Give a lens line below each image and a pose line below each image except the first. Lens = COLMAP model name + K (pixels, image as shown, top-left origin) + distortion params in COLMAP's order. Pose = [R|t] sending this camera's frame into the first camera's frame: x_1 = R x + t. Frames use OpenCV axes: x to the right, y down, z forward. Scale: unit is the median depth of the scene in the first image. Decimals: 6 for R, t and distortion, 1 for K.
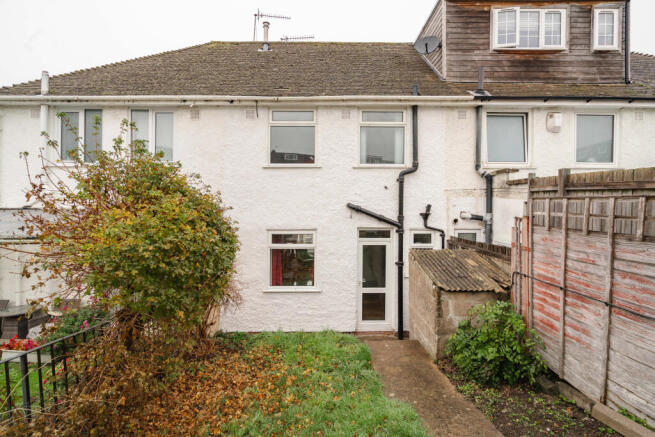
lens RADIAL K [[301.4, 0, 327.2], [0, 301.4, 206.7], [0, 0, 1]] dist [-0.000424, 0.000728]
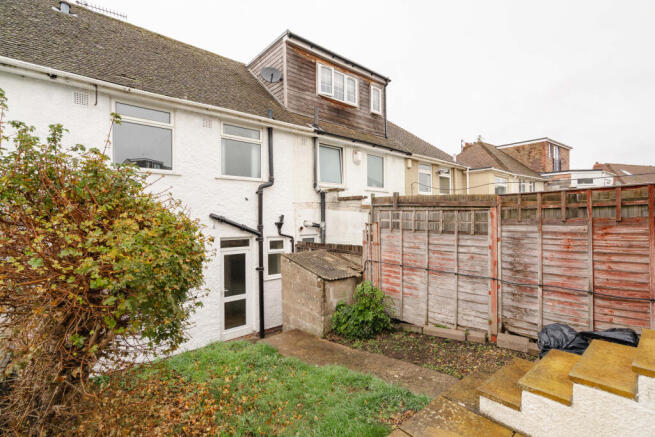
lens RADIAL K [[305.0, 0, 325.0], [0, 305.0, 211.5], [0, 0, 1]] dist [-0.001841, 0.000229]
pose [[0.762705, 0.006444, 0.646714, -0.294435], [0.006478, 0.999824, -0.017603, 0.001576], [-0.646714, 0.017615, 0.762529, -0.001071]]
